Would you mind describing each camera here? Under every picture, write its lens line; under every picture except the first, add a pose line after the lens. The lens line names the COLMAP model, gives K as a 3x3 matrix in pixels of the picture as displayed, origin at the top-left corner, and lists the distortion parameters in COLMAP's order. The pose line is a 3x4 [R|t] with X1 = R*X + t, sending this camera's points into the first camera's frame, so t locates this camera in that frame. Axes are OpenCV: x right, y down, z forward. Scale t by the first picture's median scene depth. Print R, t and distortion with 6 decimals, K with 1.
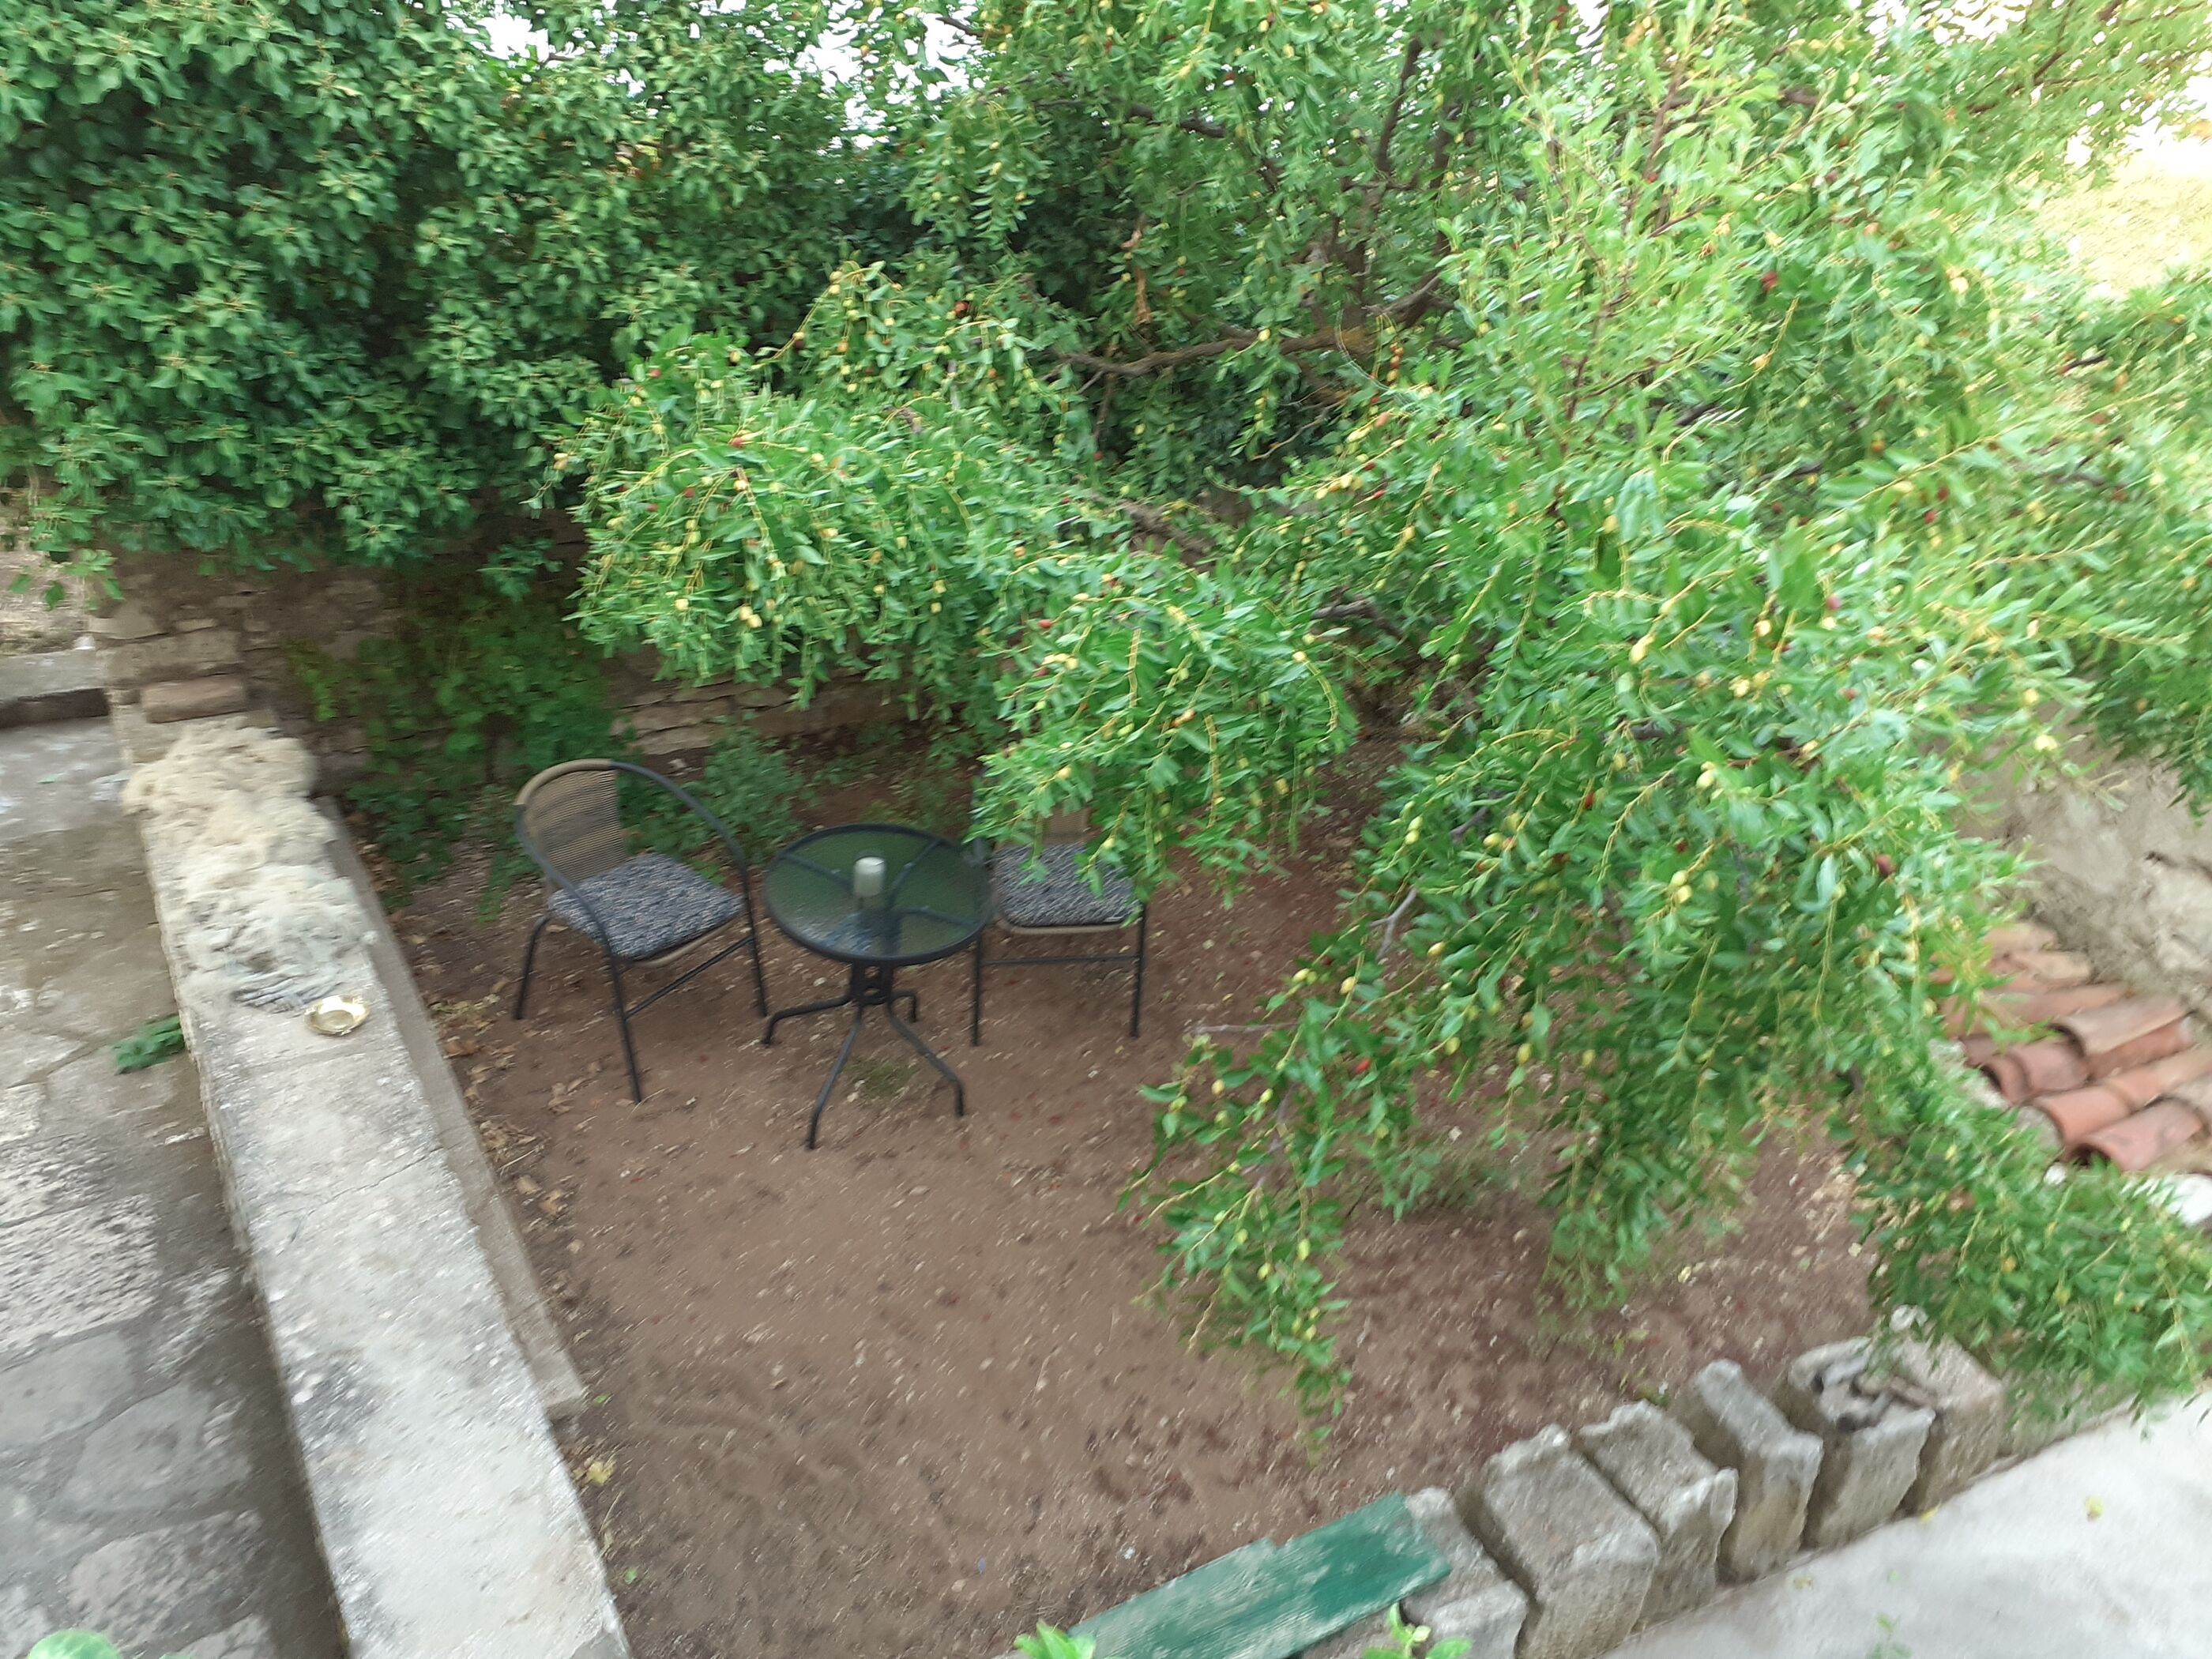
lens RADIAL K [[1728.5, 0, 1106.0], [0, 1728.5, 829.5], [0, 0, 1]] dist [0.101911, -0.180916]
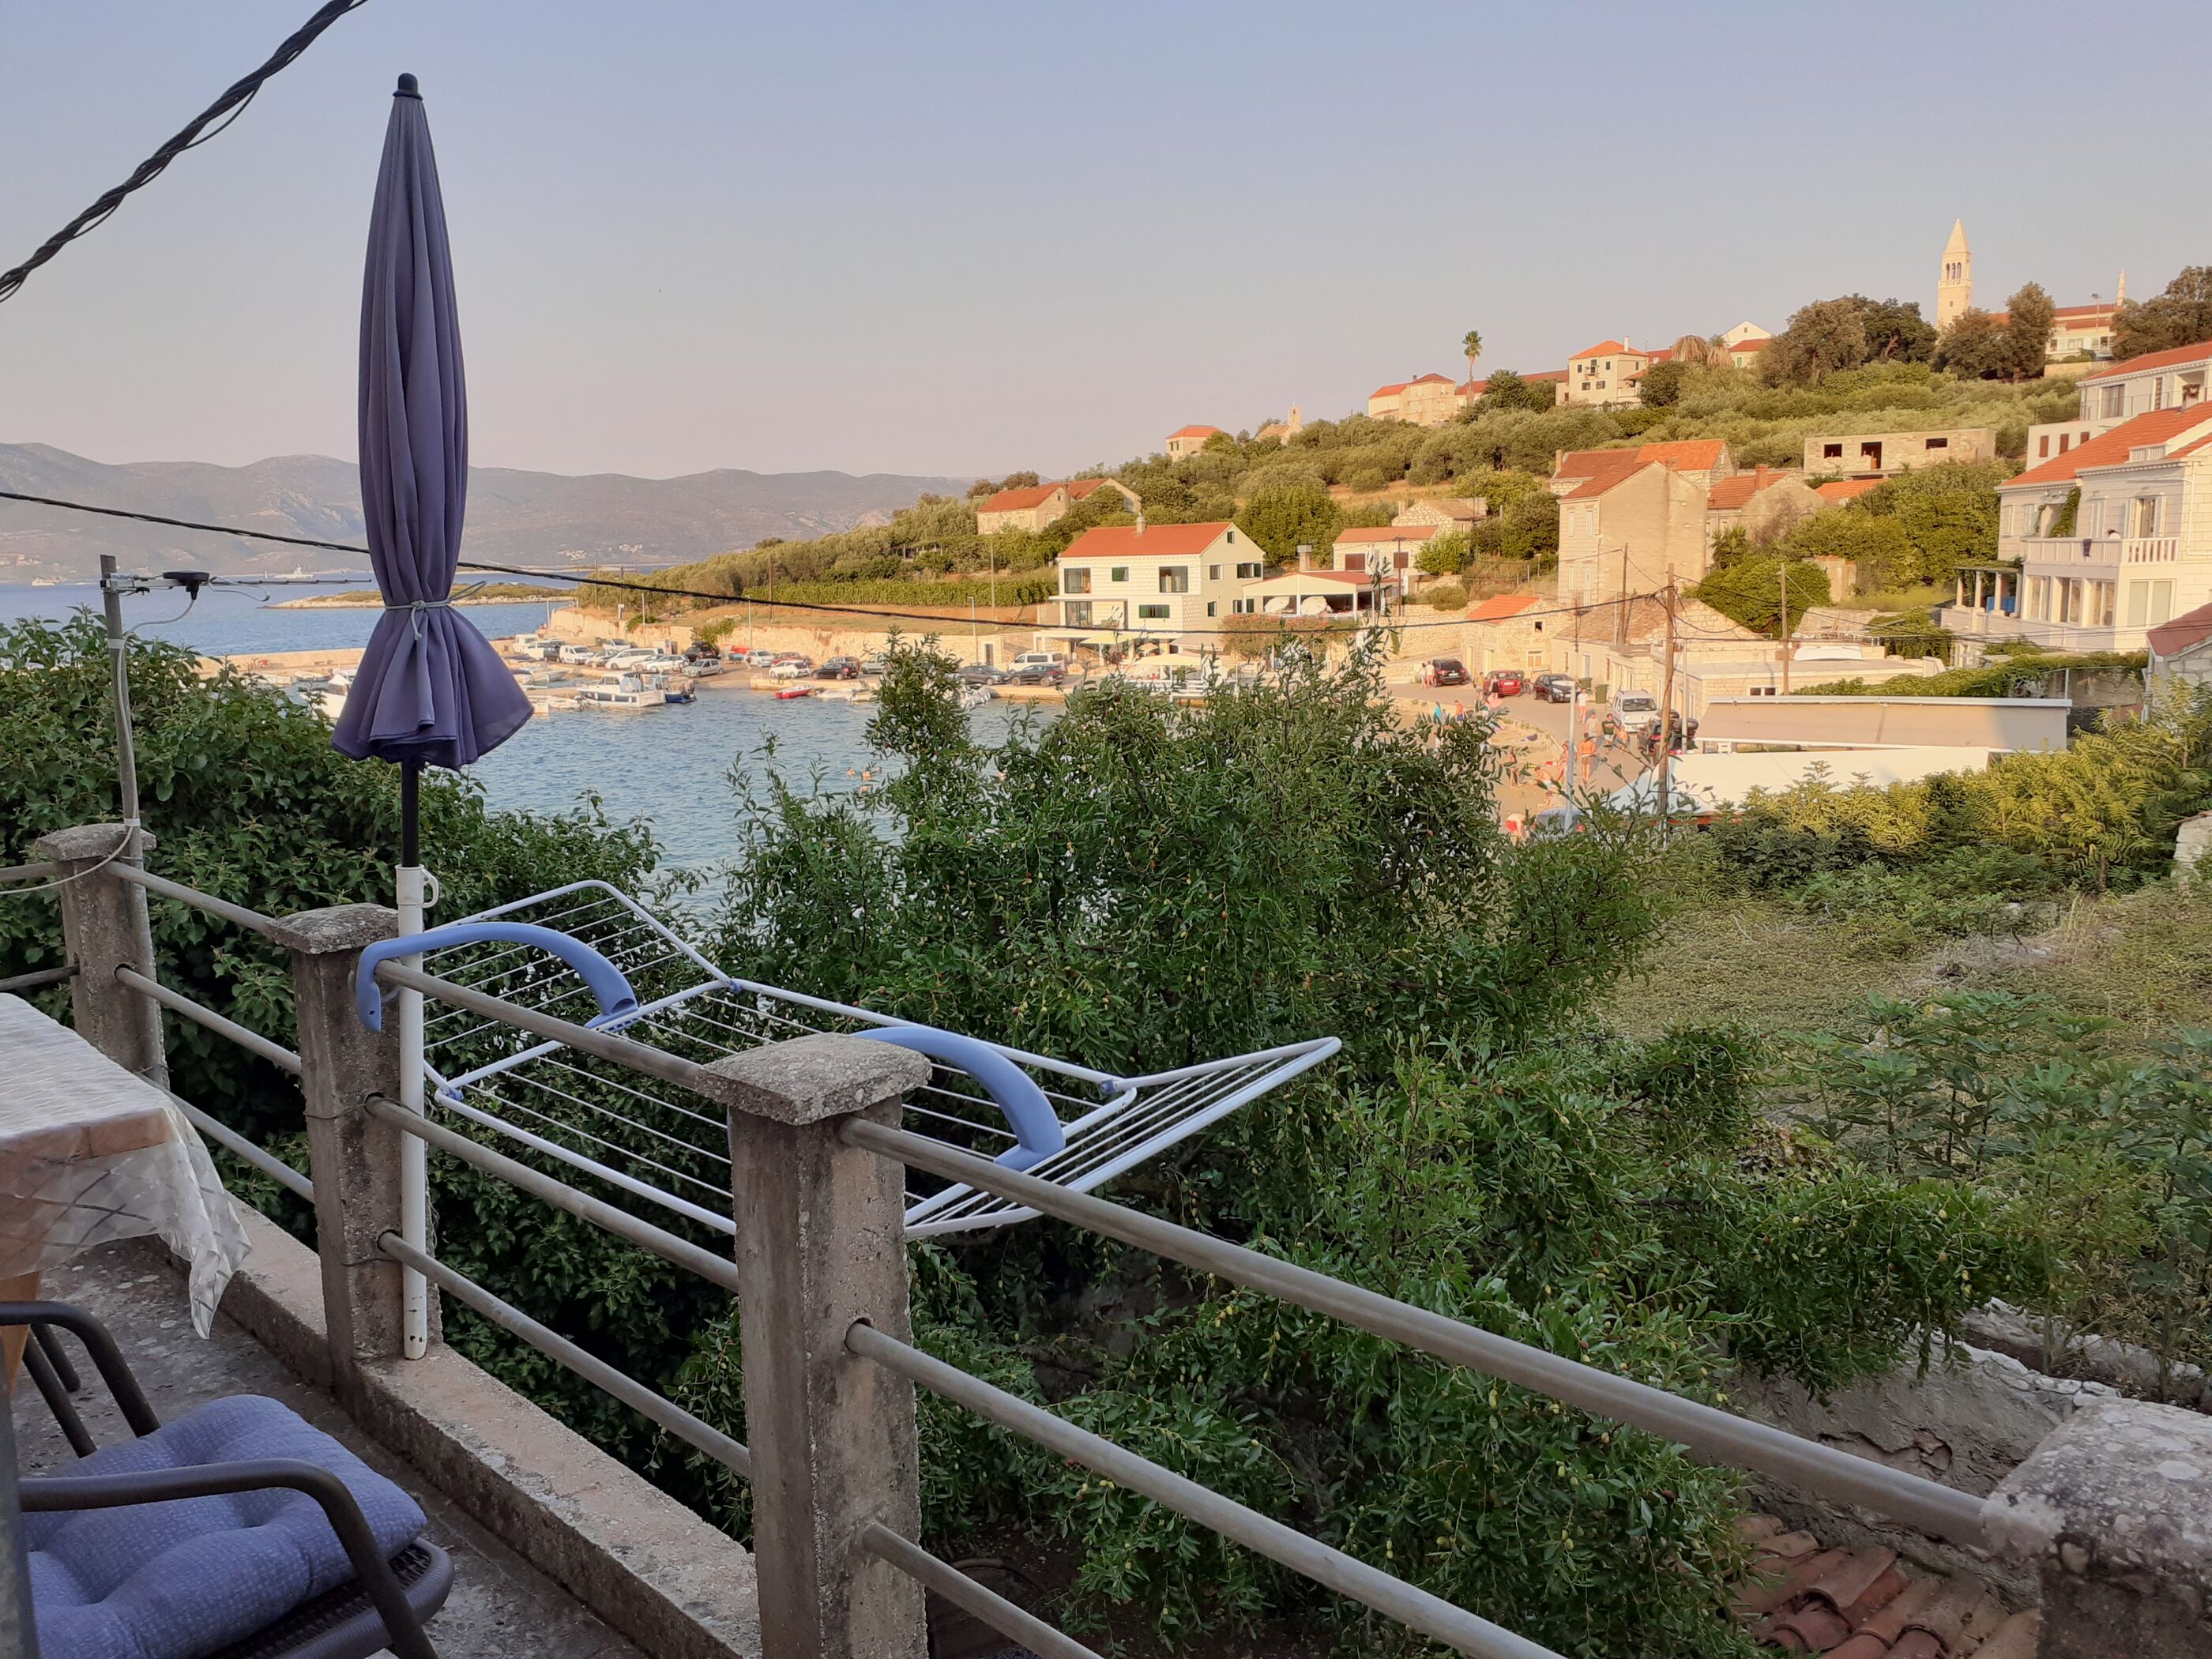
lens RADIAL K [[1647.5, 0, 1106.0], [0, 1647.5, 829.5], [0, 0, 1]] dist [-0.005714, -0.003189]
pose [[0.961450, -0.162275, 0.221992, -0.135124], [0.243120, 0.878840, -0.410528, -0.010316], [-0.128477, 0.448673, 0.884413, -0.259927]]
